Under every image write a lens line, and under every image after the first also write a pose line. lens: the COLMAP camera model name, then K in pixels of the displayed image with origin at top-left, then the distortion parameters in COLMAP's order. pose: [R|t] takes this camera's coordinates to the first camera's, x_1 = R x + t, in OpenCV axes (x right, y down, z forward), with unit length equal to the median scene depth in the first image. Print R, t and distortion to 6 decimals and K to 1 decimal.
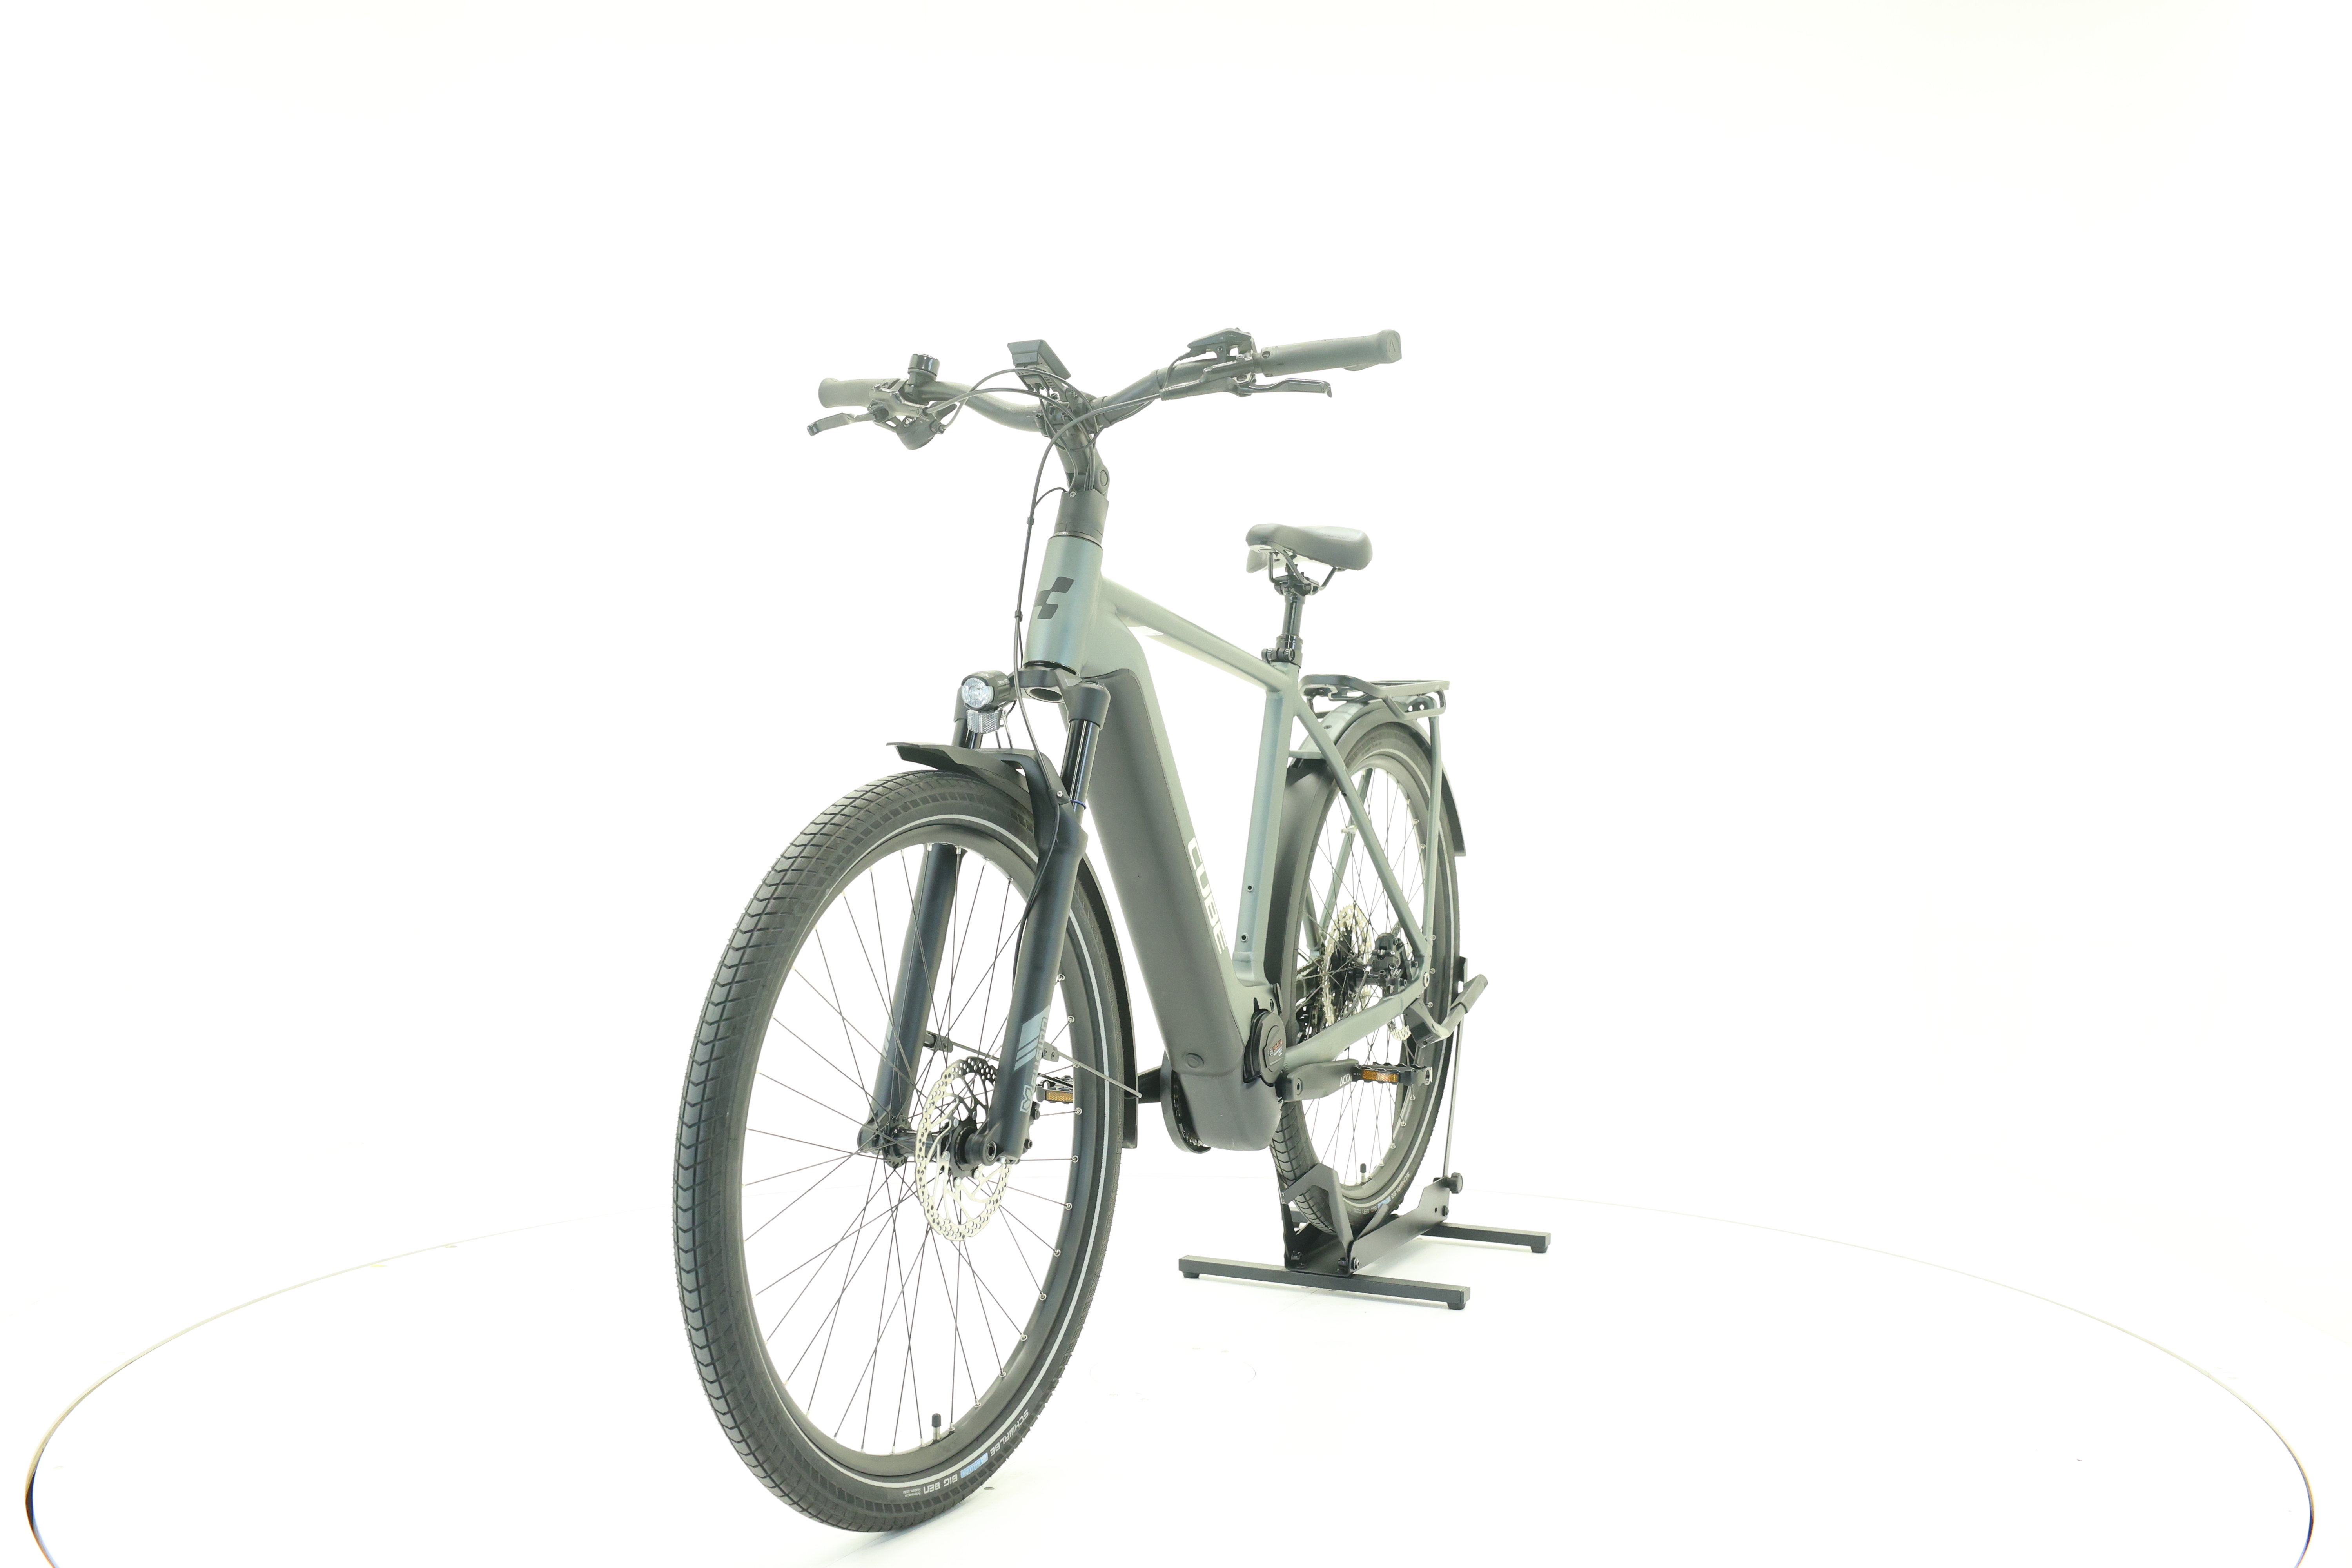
lens RADIAL K [[2472.5, 0, 1184.3], [0, 2472.5, 791.3], [0, 0, 1]] dist [-0.015906, 0.000000]
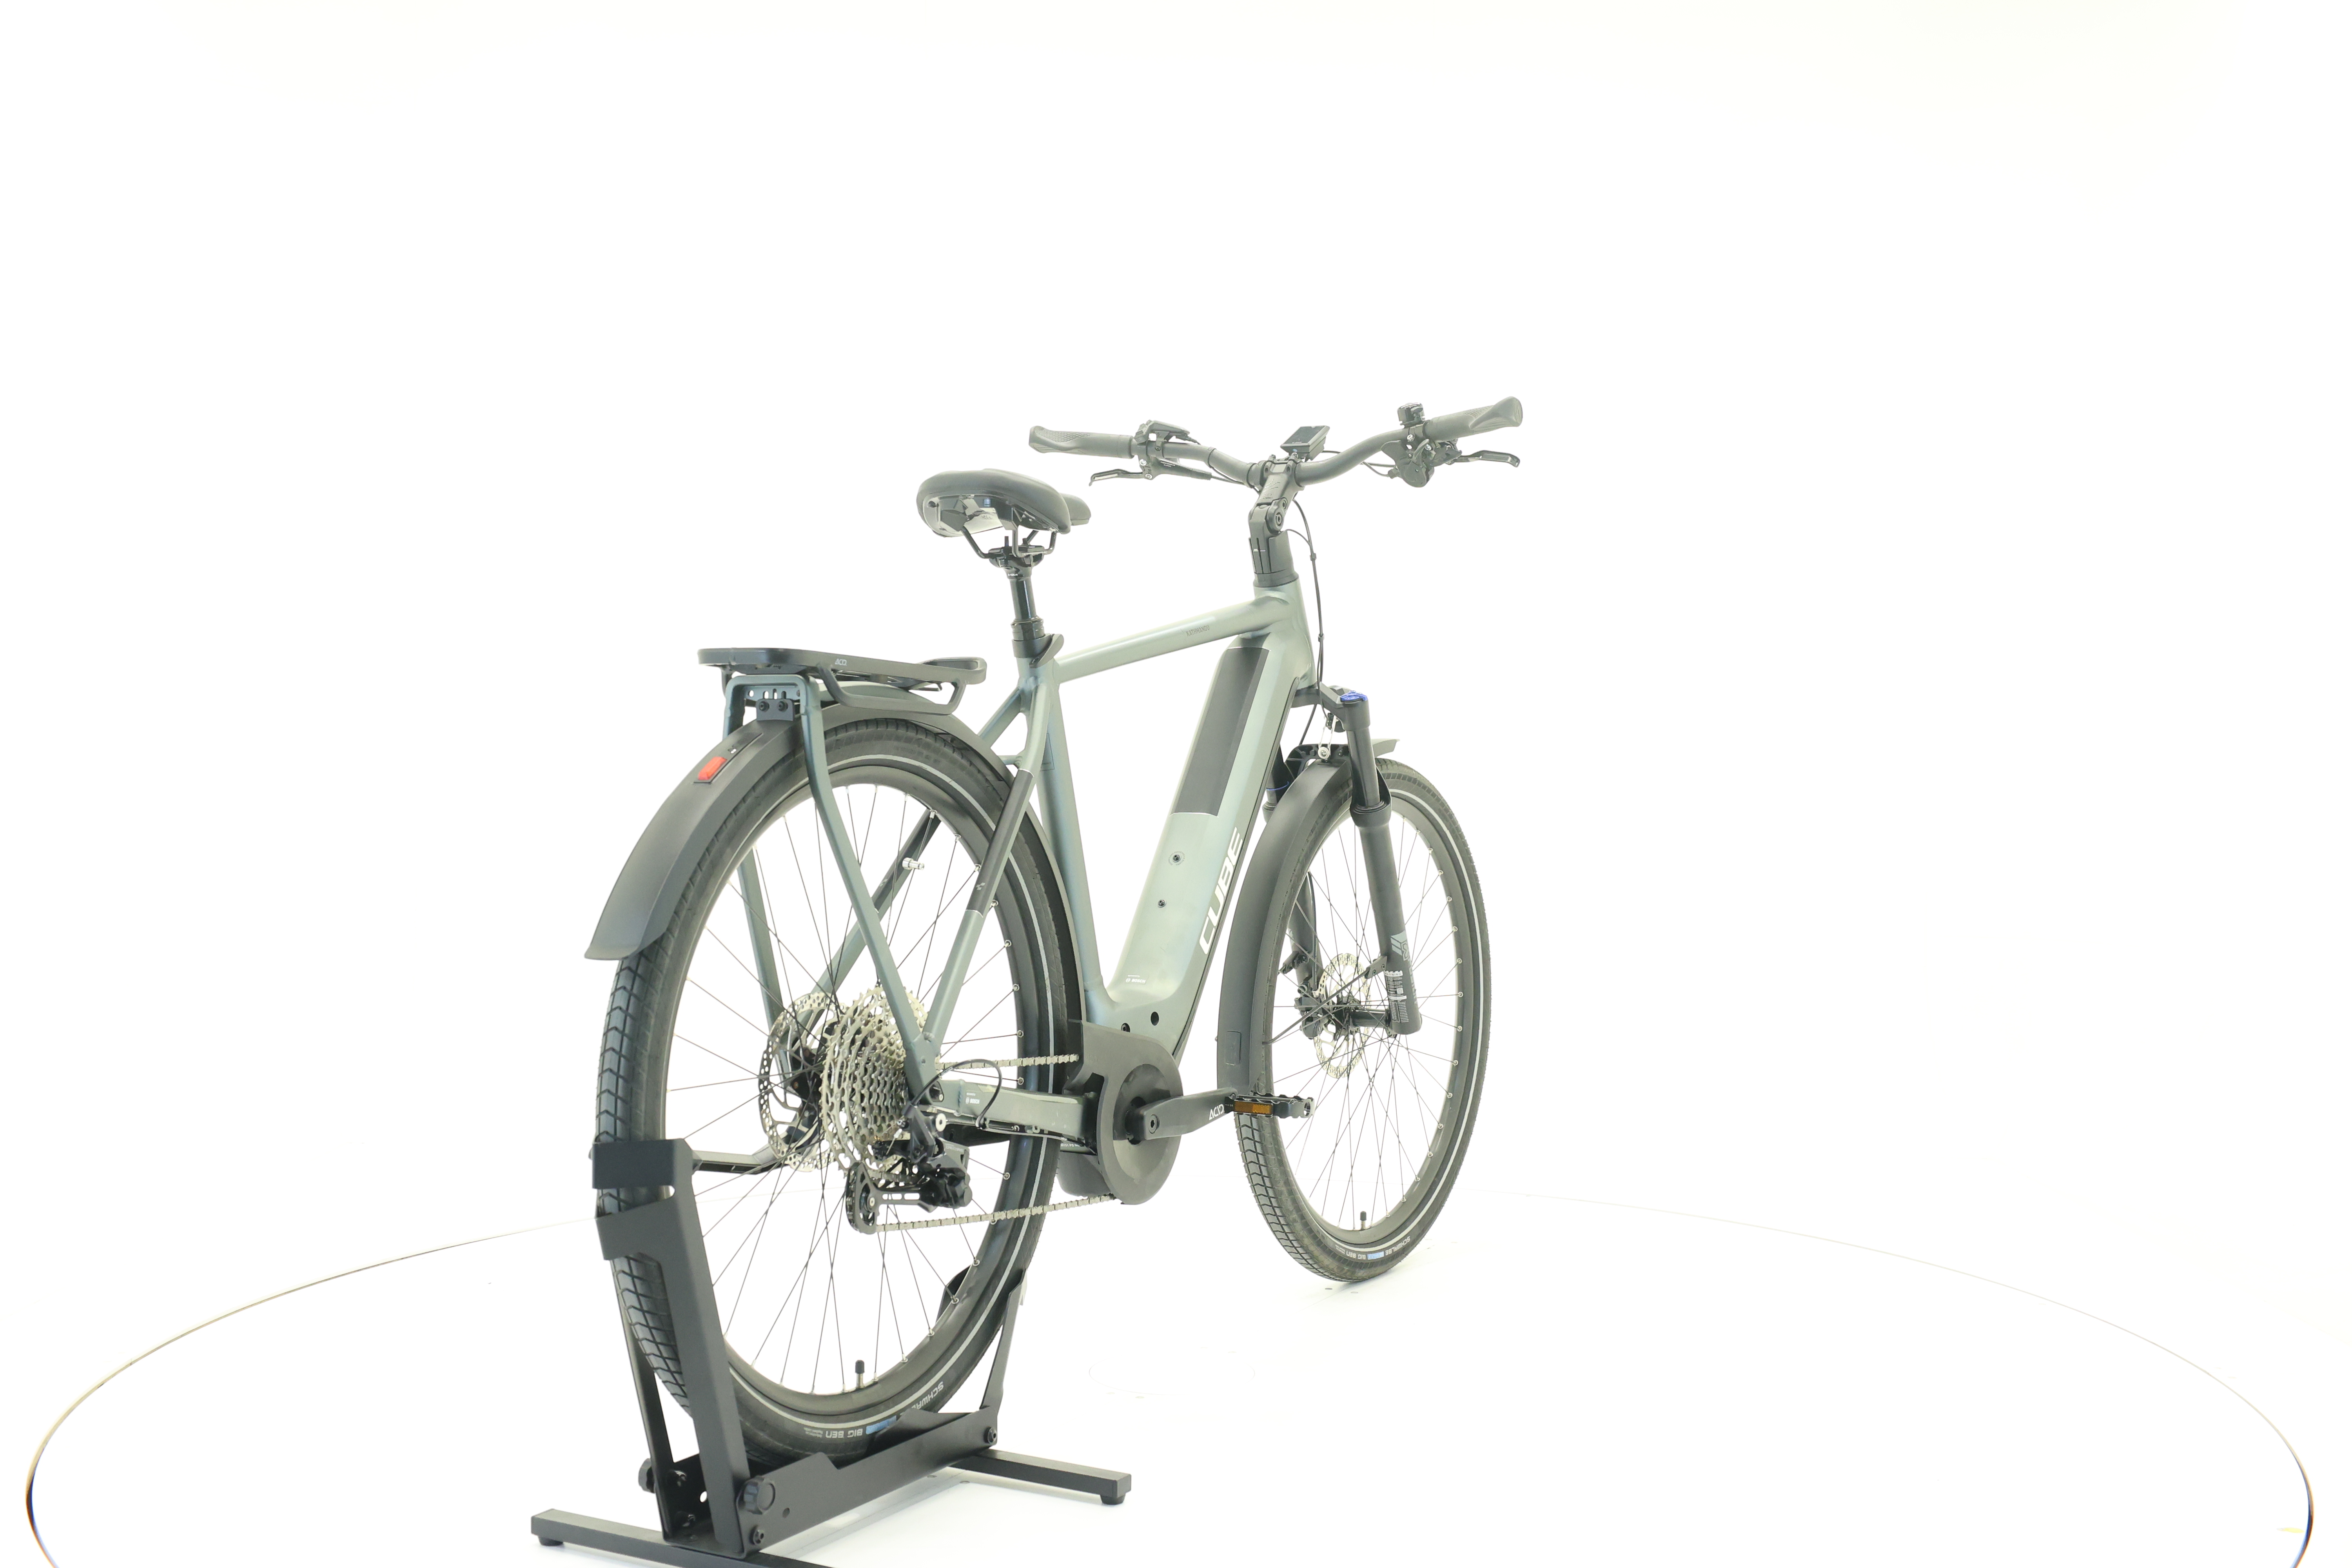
lens RADIAL K [[2472.5, 0, 1172.5], [0, 2472.5, 772.3], [0, 0, 1]] dist [-0.015906, 0.000000]
pose [[-0.997289, -0.014272, 0.072186, -0.080830], [-0.010777, 0.998762, 0.048571, -0.061389], [-0.072790, 0.047661, -0.996208, 2.175866]]
